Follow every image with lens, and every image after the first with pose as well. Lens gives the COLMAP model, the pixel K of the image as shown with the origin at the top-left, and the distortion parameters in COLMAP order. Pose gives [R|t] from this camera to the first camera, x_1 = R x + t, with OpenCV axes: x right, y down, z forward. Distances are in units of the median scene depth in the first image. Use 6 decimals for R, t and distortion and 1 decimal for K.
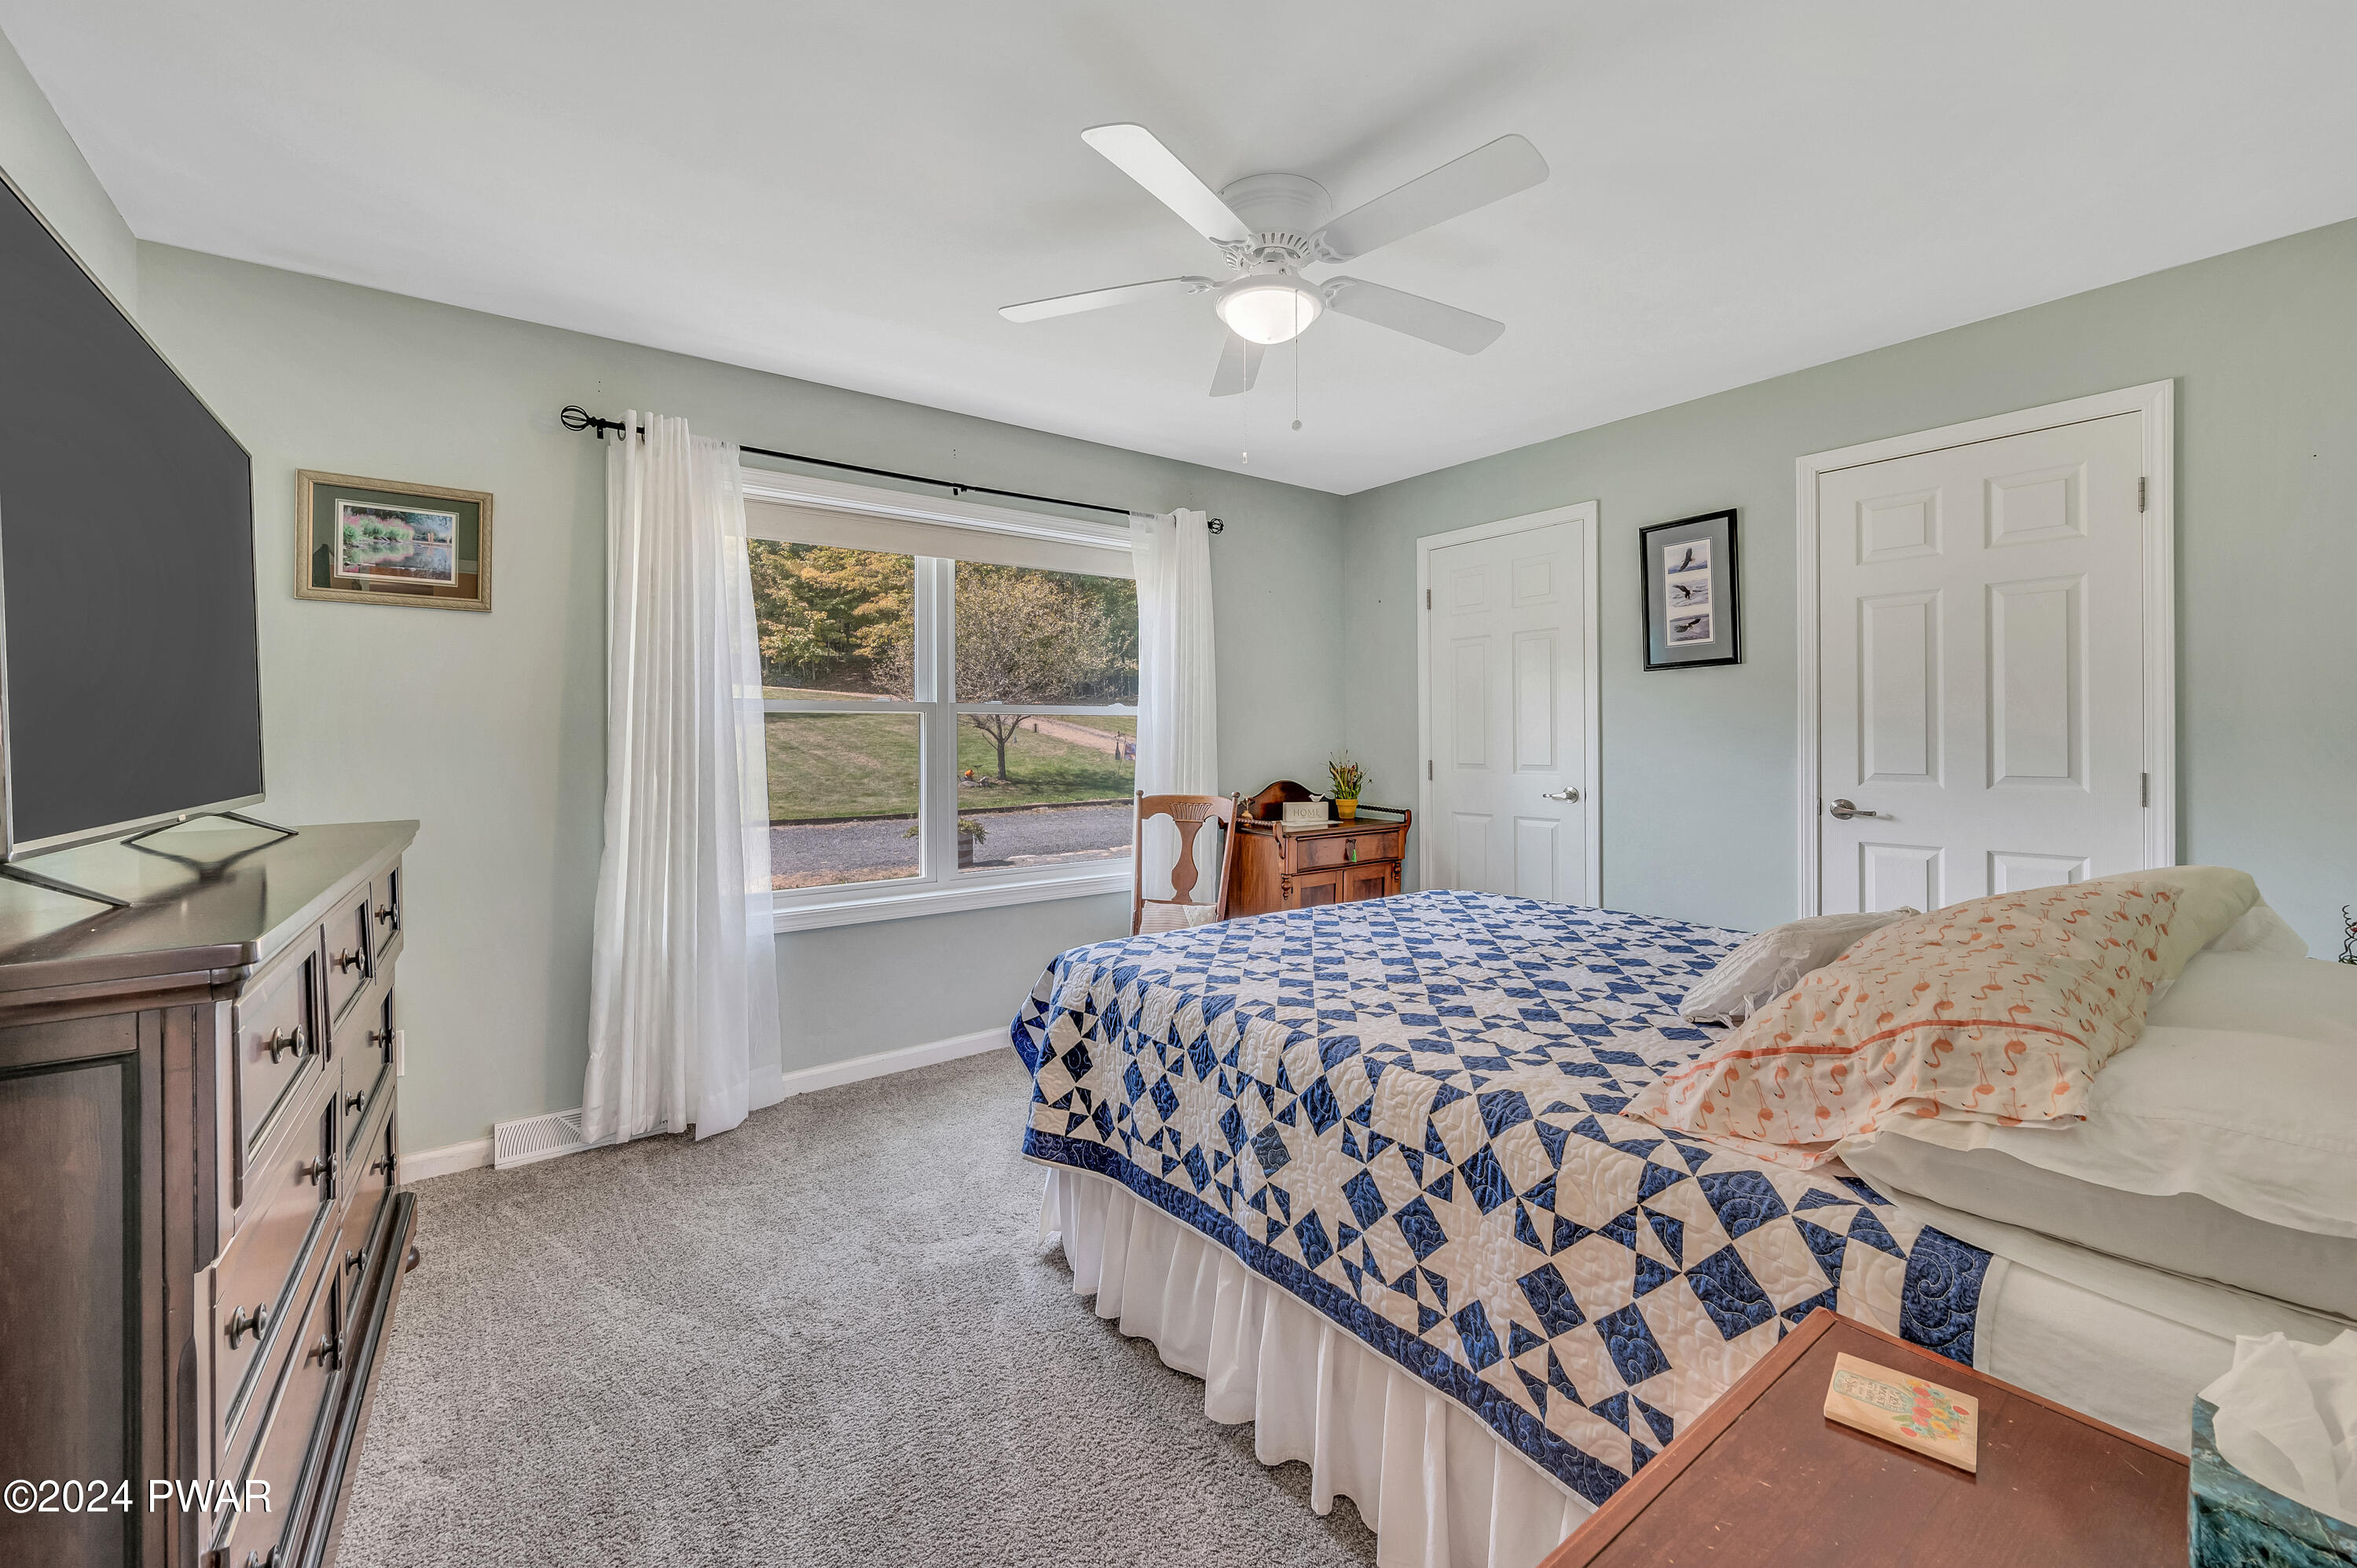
lens RADIAL K [[945.4, 0, 1183.3], [0, 945.4, 779.5], [0, 0, 1]] dist [-0.008329, -0.000204]
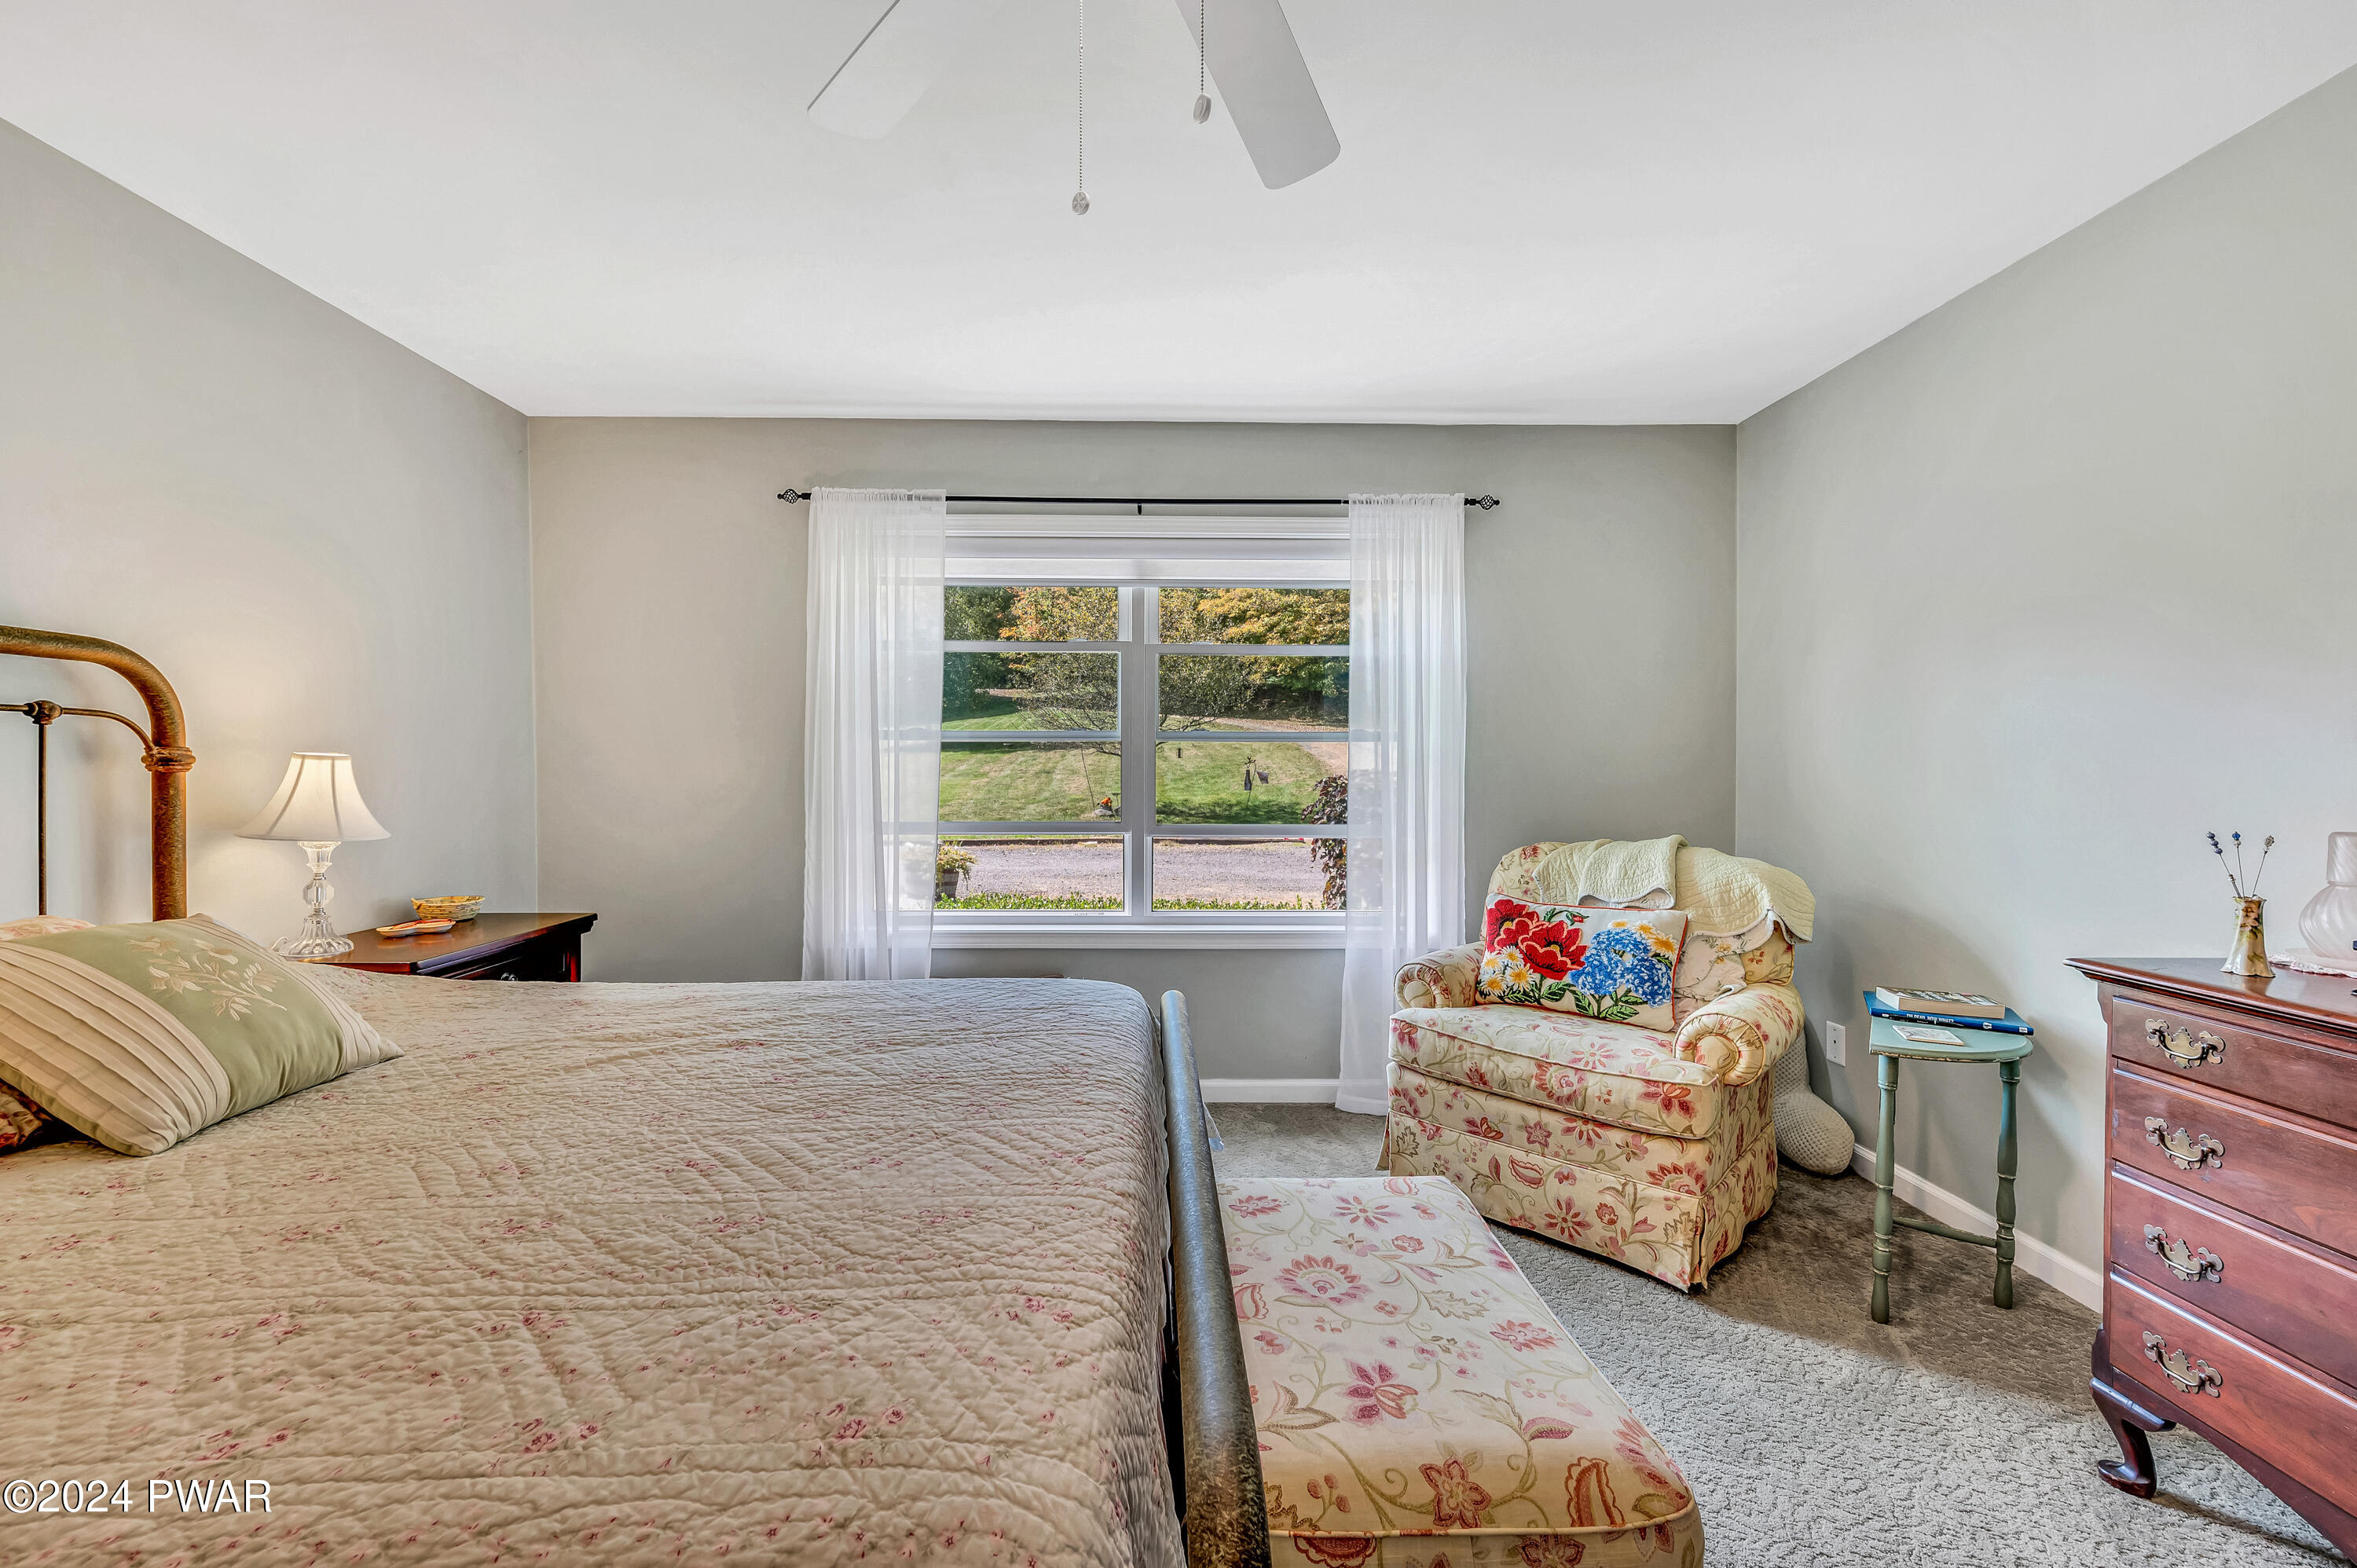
lens RADIAL K [[945.4, 0, 1183.3], [0, 945.4, 779.5], [0, 0, 1]] dist [-0.008329, -0.000204]
pose [[0.825613, 0.012224, -0.564104, 0.327523], [-0.026702, 0.999492, -0.017421, -0.013188], [0.563605, 0.029446, 0.825520, 0.232309]]
